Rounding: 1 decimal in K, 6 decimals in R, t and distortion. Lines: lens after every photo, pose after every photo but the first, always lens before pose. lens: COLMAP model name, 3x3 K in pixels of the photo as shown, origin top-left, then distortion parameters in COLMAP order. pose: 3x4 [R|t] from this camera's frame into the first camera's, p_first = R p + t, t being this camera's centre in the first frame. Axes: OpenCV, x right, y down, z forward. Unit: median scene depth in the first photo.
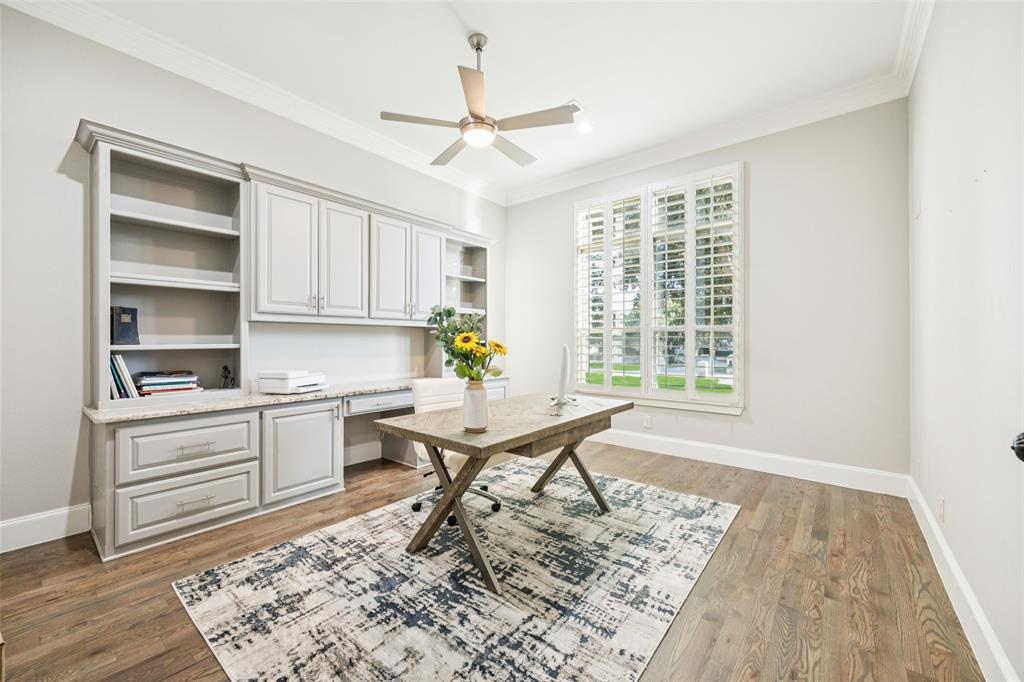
lens RADIAL K [[391.9, 0, 510.2], [0, 391.9, 341.2], [0, 0, 1]] dist [0.000225, -0.000575]
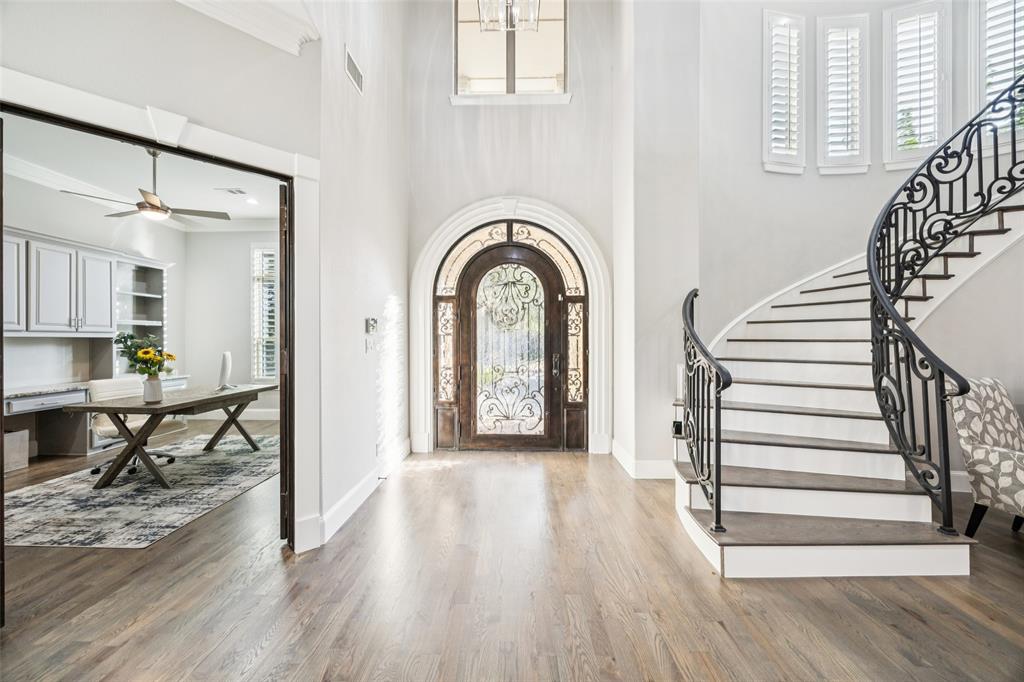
lens RADIAL K [[391.9, 0, 509.9], [0, 391.9, 342.3], [0, 0, 1]] dist [0.000225, -0.000575]
pose [[0.790356, -0.004677, 0.612630, 0.094435], [0.000302, 0.999974, 0.007244, -0.057039], [-0.612648, -0.005541, 0.790336, -1.289326]]
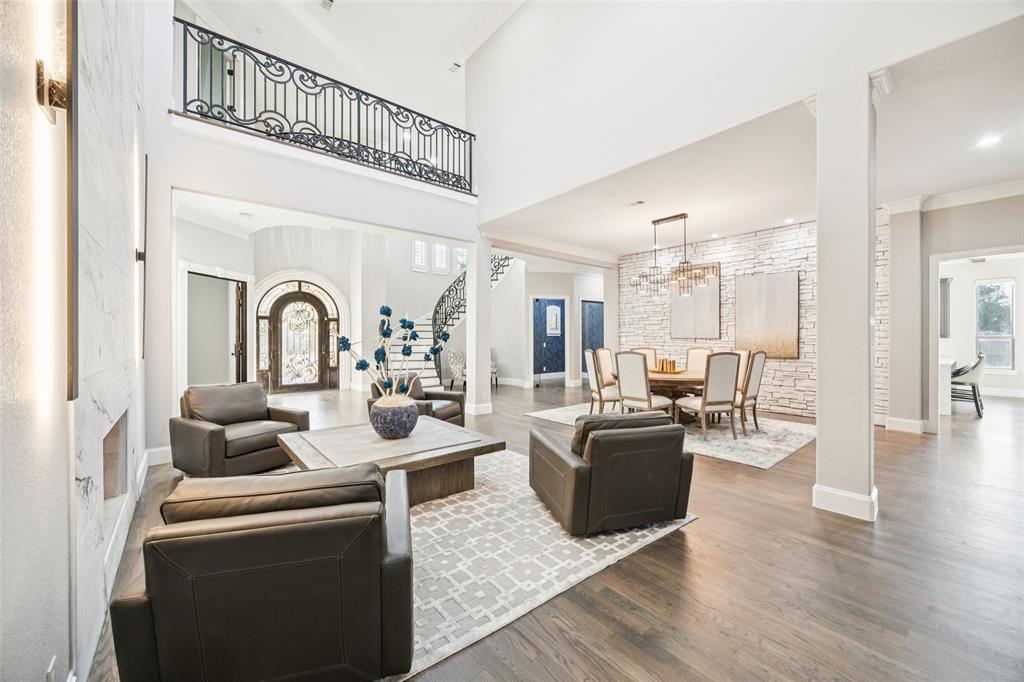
lens RADIAL K [[391.9, 0, 506.9], [0, 391.9, 338.6], [0, 0, 1]] dist [0.000225, -0.000575]
pose [[0.203666, -0.003952, 0.979033, -2.421546], [-0.000114, 0.999992, 0.004061, -0.068515], [-0.979041, -0.000939, 0.203663, -2.770837]]
